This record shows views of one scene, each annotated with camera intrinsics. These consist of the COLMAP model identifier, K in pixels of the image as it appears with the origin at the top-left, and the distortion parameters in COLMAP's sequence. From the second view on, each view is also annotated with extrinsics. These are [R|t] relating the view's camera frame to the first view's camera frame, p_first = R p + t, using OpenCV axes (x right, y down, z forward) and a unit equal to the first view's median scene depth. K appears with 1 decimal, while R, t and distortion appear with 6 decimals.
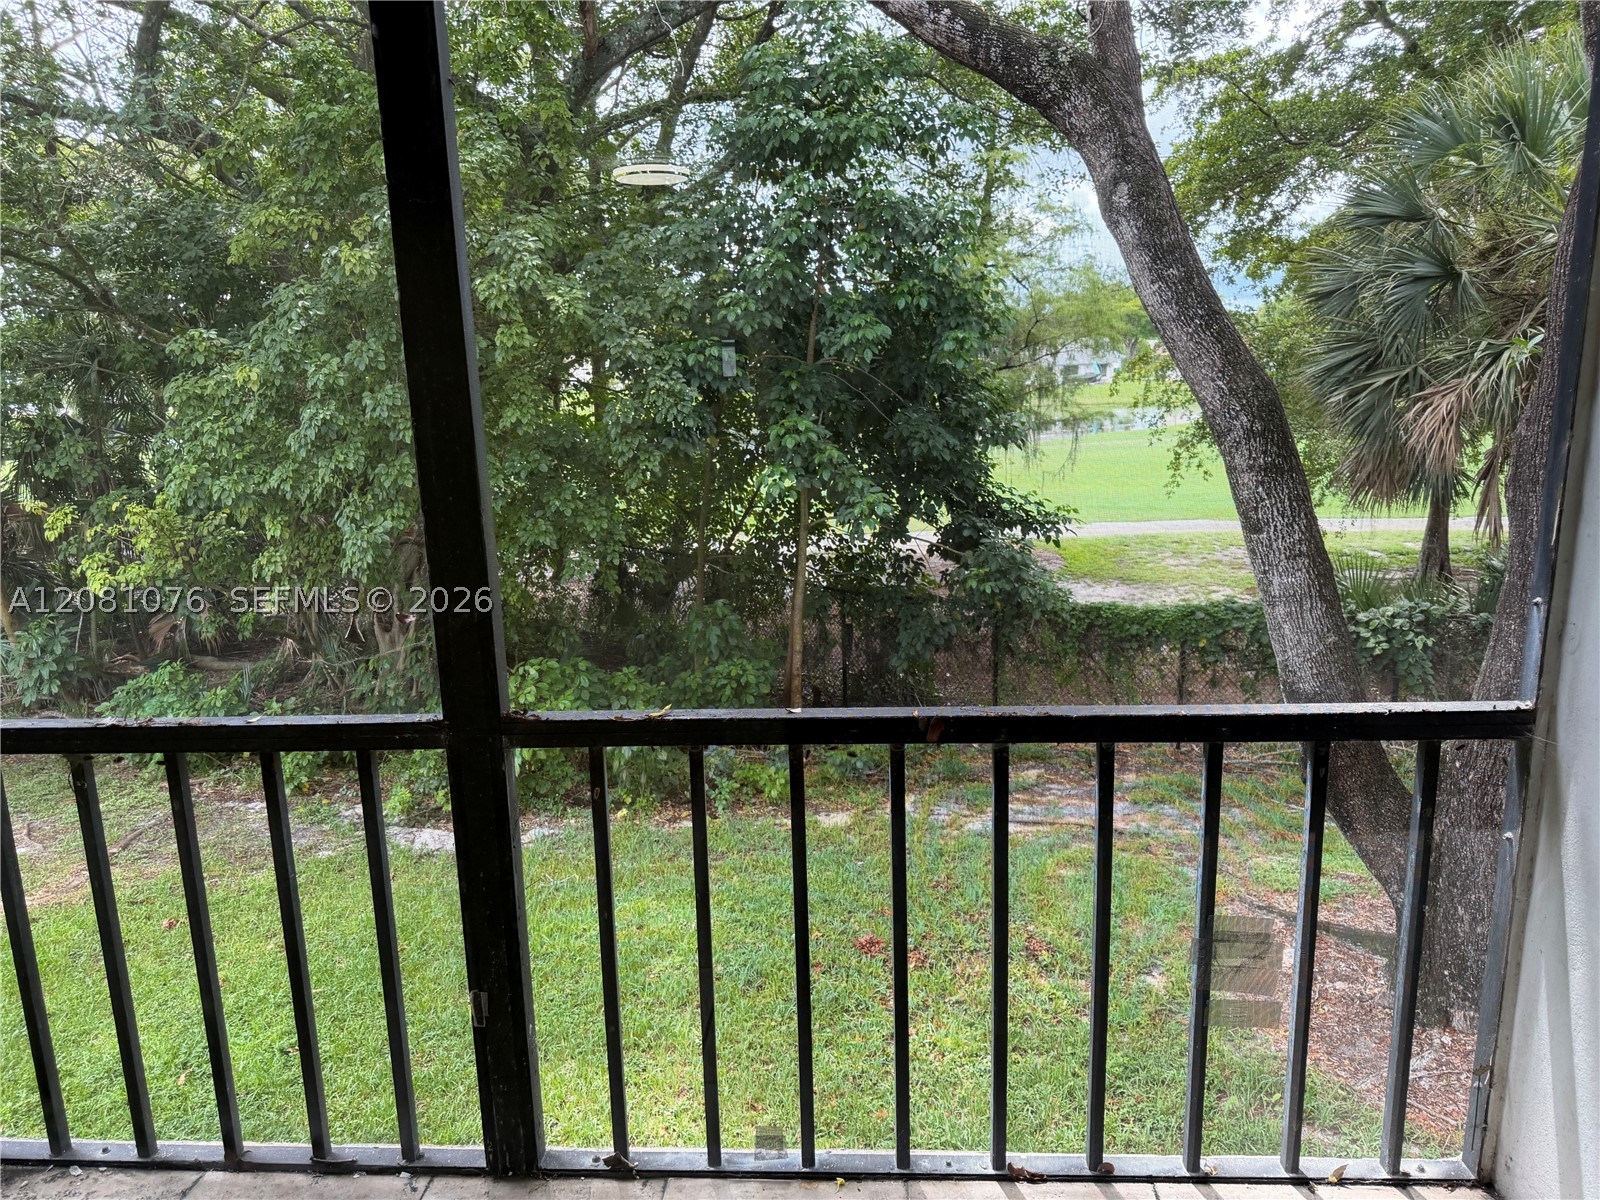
lens RADIAL K [[1127.0, 0, 800.0], [0, 1127.0, 600.0], [0, 0, 1]] dist [0.070244, -0.089010]
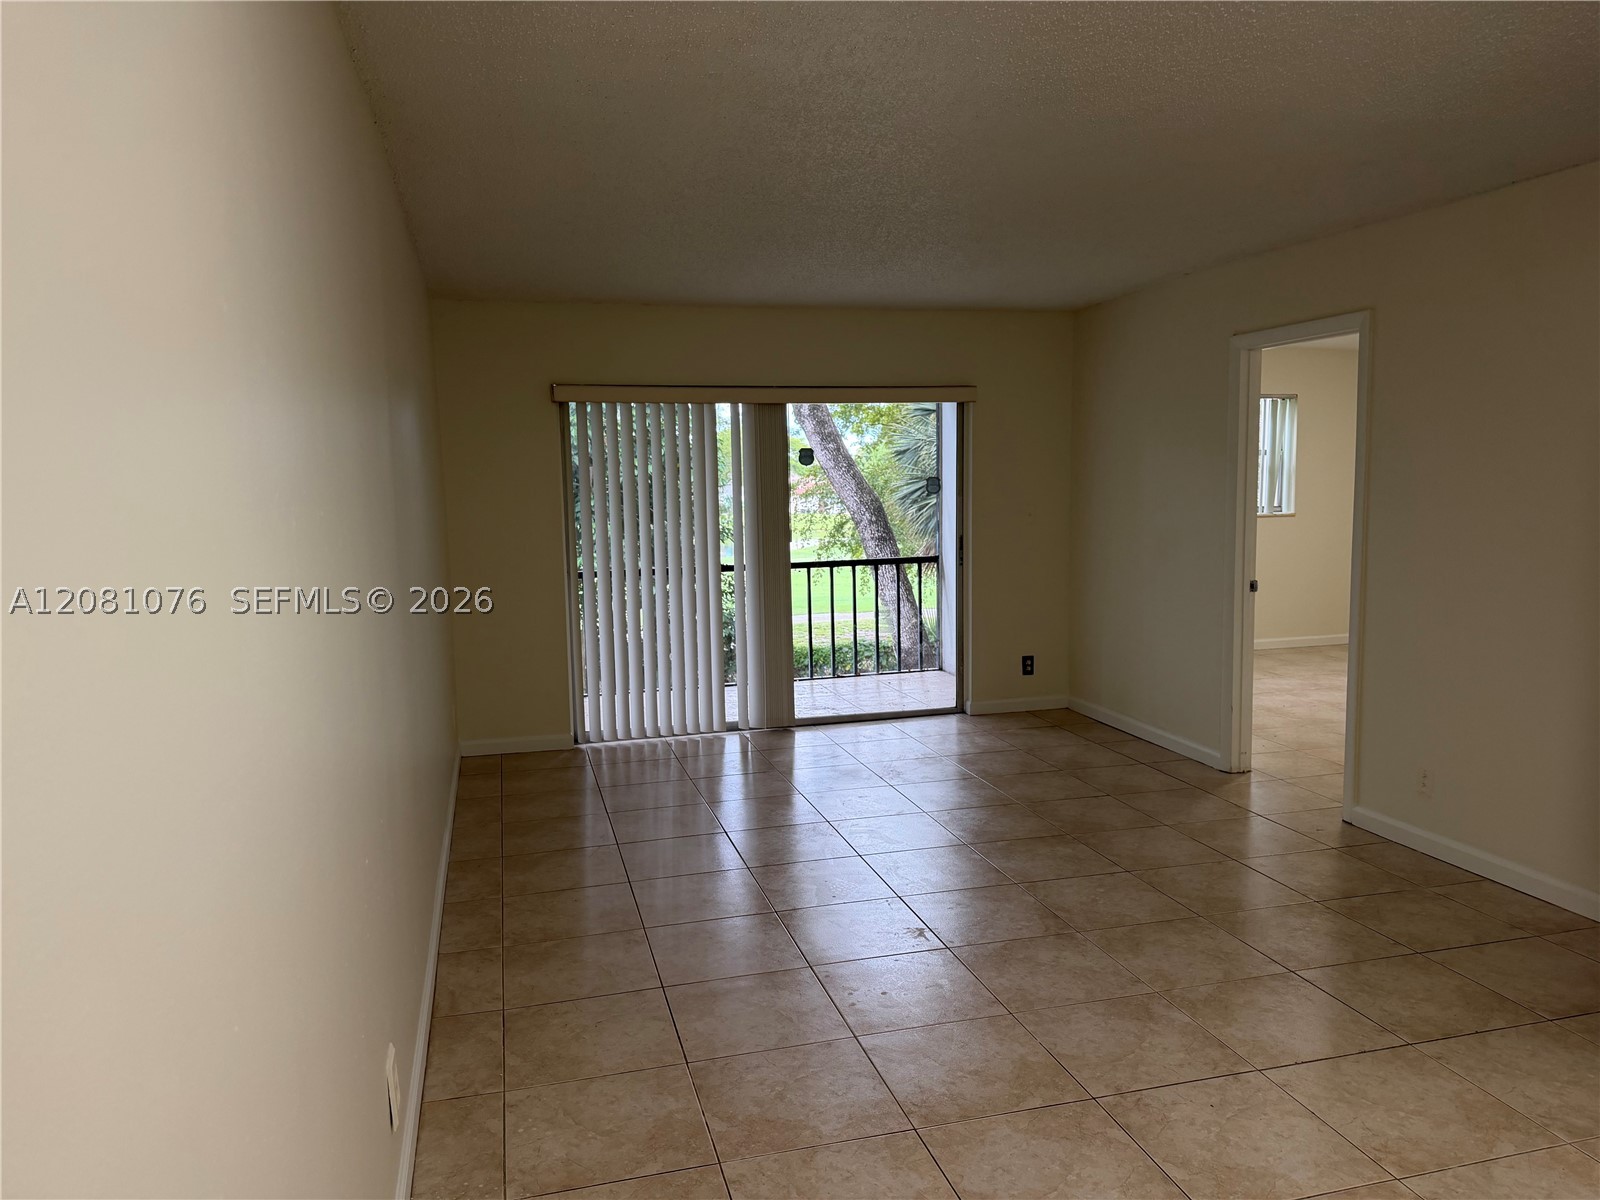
lens RADIAL K [[1125.6, 0, 800.0], [0, 1125.6, 600.0], [0, 0, 1]] dist [0.000015, -0.000016]
pose [[0.948696, -0.026443, 0.315083, -0.228938], [0.062055, 0.992688, -0.103533, 0.121076], [-0.310042, 0.117774, 0.943400, -0.533937]]
